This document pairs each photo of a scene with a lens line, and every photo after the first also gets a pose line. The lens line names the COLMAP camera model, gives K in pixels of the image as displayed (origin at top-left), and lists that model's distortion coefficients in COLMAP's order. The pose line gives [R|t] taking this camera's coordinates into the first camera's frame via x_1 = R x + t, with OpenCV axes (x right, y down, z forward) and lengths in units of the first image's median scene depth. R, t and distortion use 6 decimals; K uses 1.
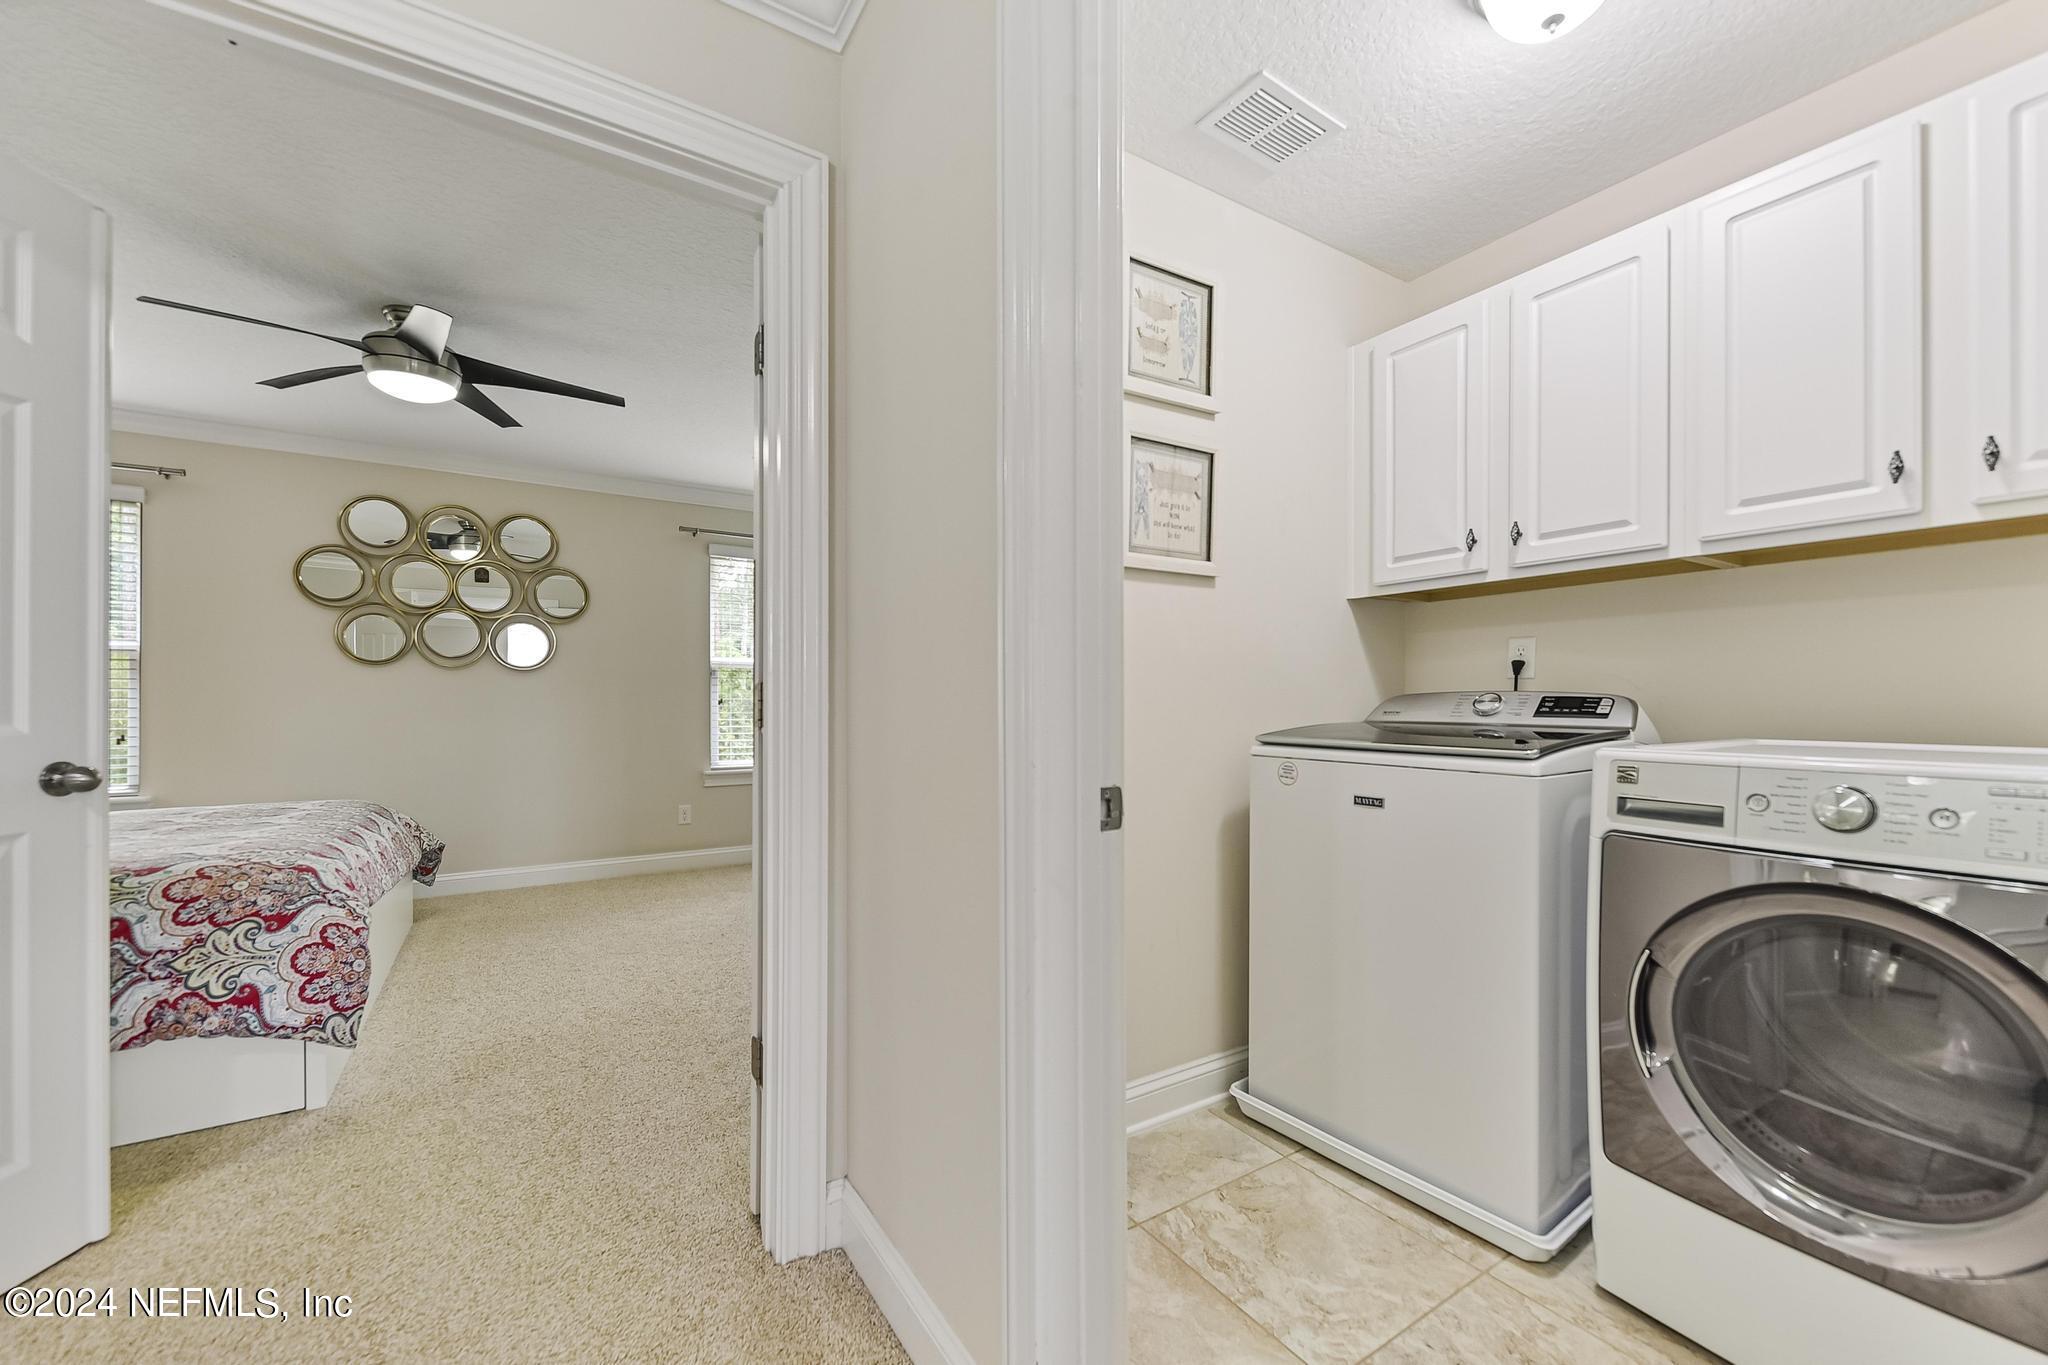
lens RADIAL K [[801.4, 0, 1024.0], [0, 801.4, 705.6], [0, 0, 1]] dist [0.025579, -0.010912]
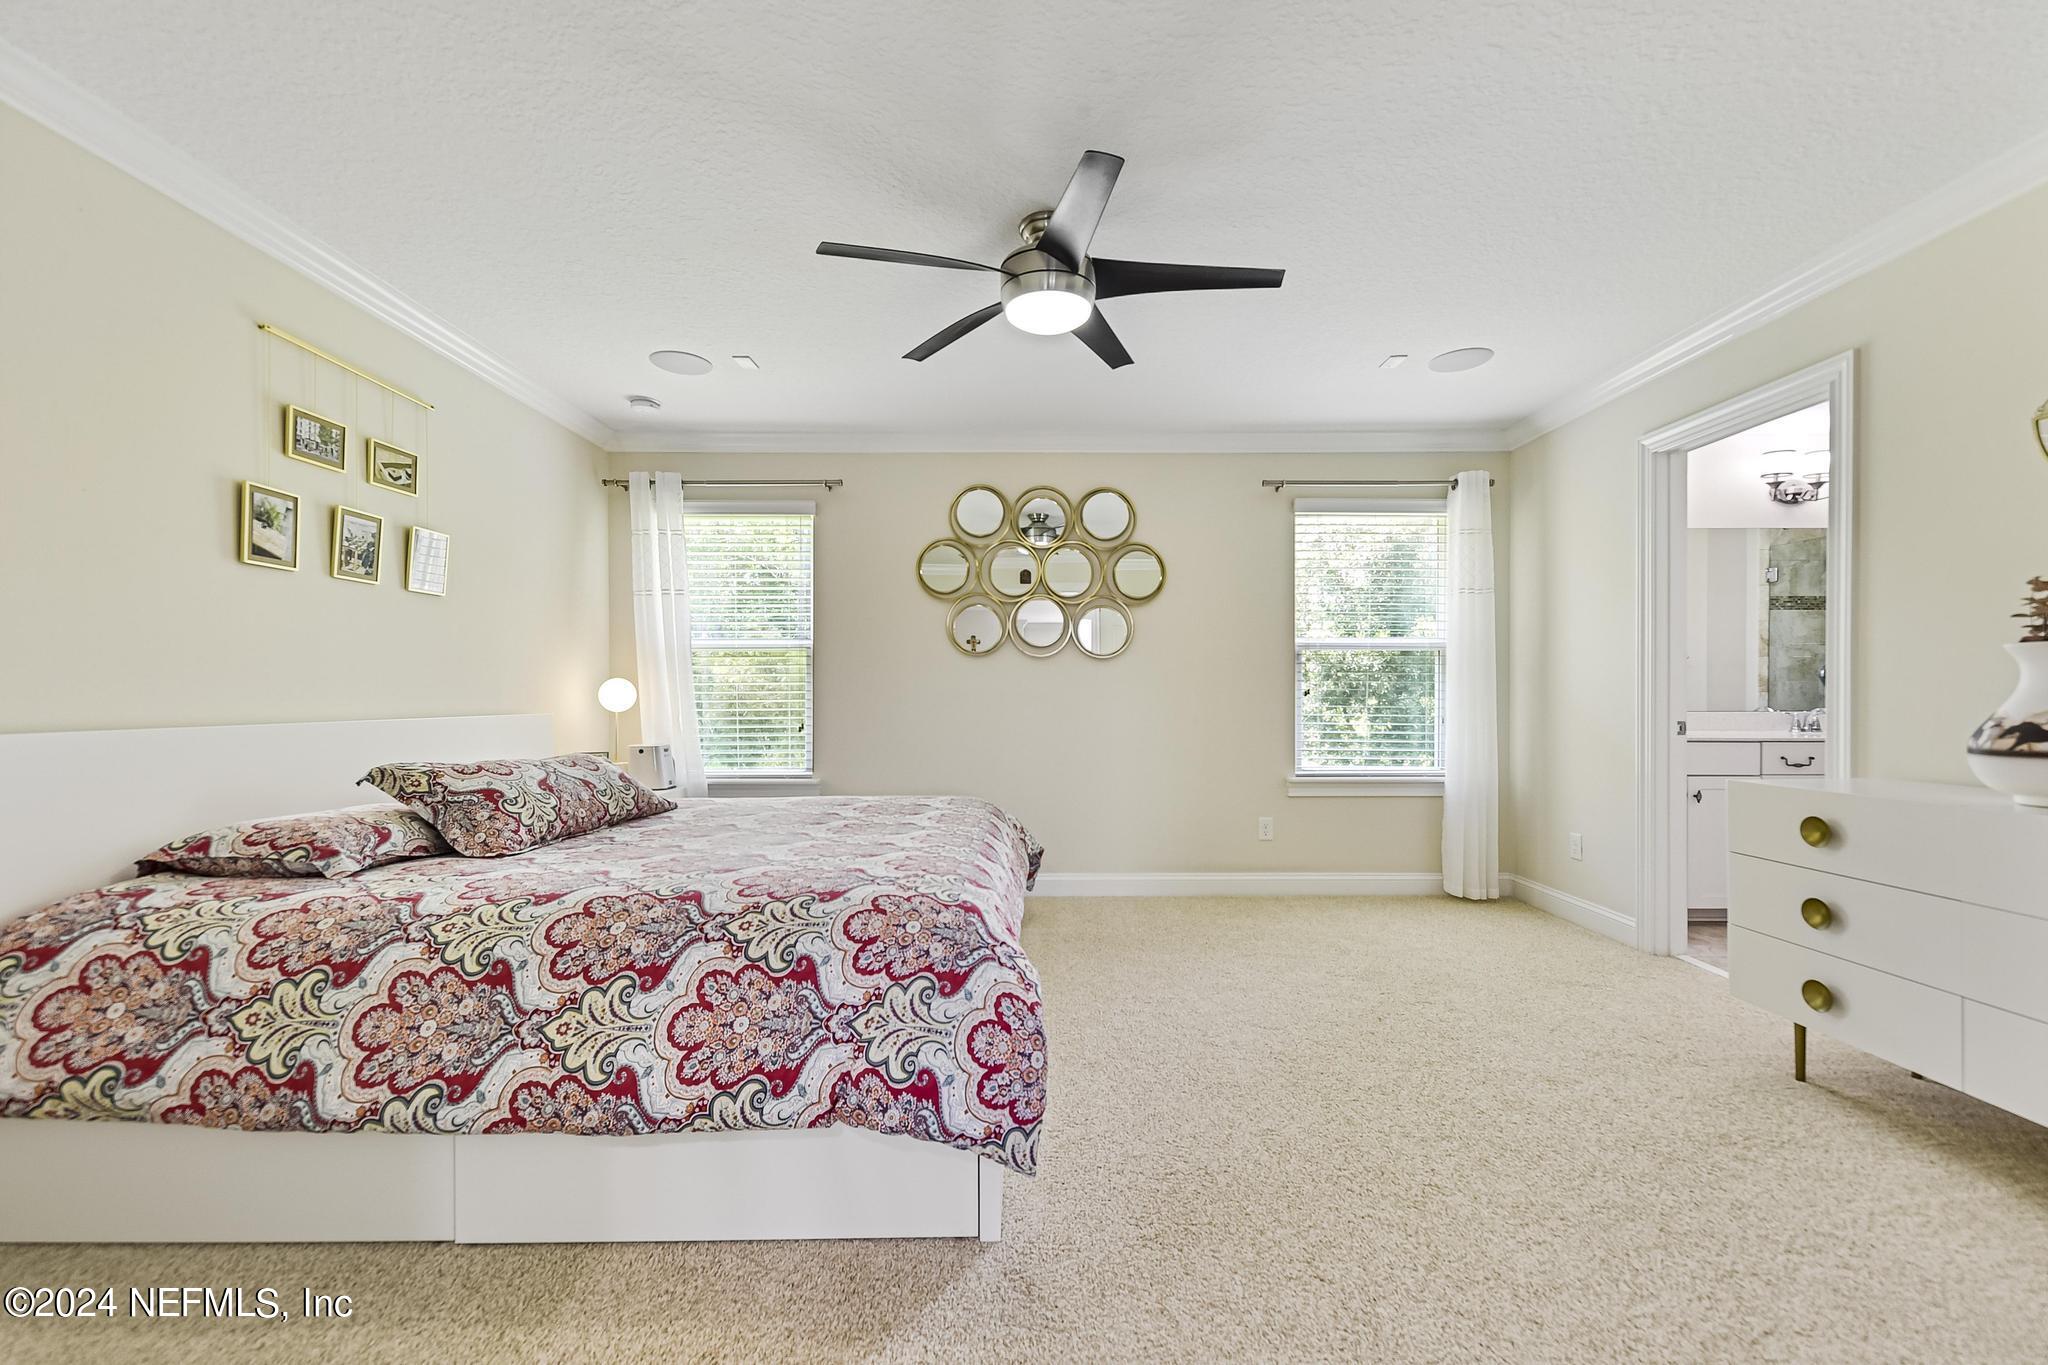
lens RADIAL K [[801.4, 0, 1024.0], [0, 801.4, 705.6], [0, 0, 1]] dist [0.025579, -0.010912]
pose [[0.846291, 0.006848, -0.532677, -0.449473], [-0.000852, 0.999933, 0.011503, -0.003388], [0.532721, -0.009281, 0.846240, 0.390790]]
